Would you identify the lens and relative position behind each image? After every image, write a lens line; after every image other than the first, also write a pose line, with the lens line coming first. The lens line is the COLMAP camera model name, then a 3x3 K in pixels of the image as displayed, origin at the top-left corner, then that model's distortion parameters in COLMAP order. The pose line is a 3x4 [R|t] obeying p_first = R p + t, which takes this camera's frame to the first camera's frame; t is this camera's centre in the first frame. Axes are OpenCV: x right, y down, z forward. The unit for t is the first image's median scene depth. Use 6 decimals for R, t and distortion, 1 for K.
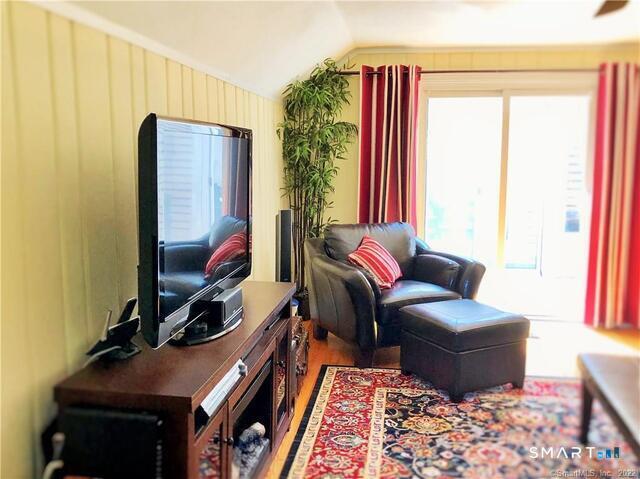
lens RADIAL K [[624.4, 0, 320.0], [0, 624.4, 238.4], [0, 0, 1]] dist [-0.016847, 0.000000]
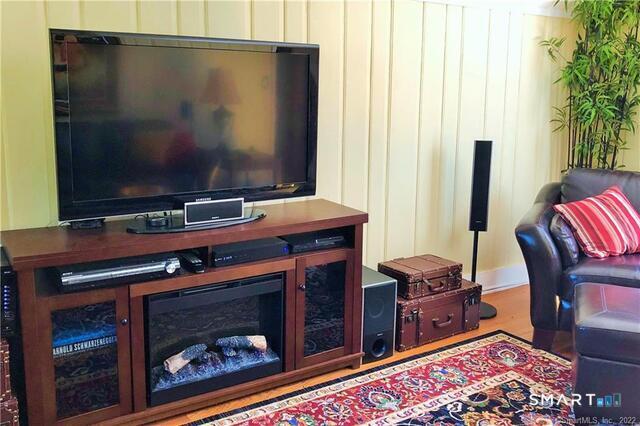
lens RADIAL K [[615.0, 0, 319.6], [0, 615.0, 212.7], [0, 0, 1]] dist [-0.002396, 0.000000]
pose [[0.644087, 0.154617, -0.749163, 0.522792], [-0.116126, 0.987772, 0.104023, -0.012775], [0.756086, 0.019998, 0.654166, 0.322172]]
